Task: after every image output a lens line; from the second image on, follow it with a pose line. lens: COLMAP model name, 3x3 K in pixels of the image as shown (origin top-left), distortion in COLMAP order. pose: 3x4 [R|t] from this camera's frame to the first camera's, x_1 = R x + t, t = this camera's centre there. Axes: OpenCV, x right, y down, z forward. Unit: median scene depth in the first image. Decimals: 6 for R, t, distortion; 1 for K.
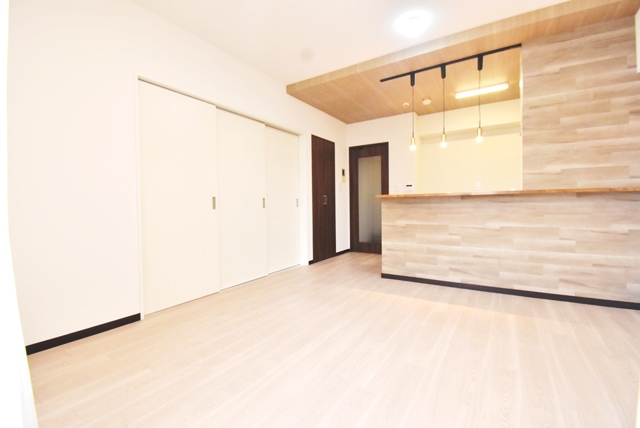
lens RADIAL K [[283.4, 0, 319.8], [0, 283.4, 210.5], [0, 0, 1]] dist [0.014822, -0.021544]
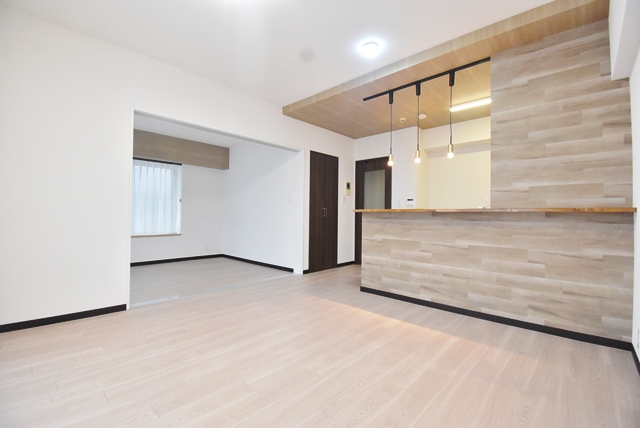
lens RADIAL K [[282.5, 0, 319.7], [0, 282.5, 210.0], [0, 0, 1]] dist [0.023784, -0.026446]
pose [[0.983244, 0.021560, -0.181016, 0.328010], [-0.028397, 0.998975, -0.035264, -0.015587], [0.180070, 0.039813, 0.982848, -0.041556]]
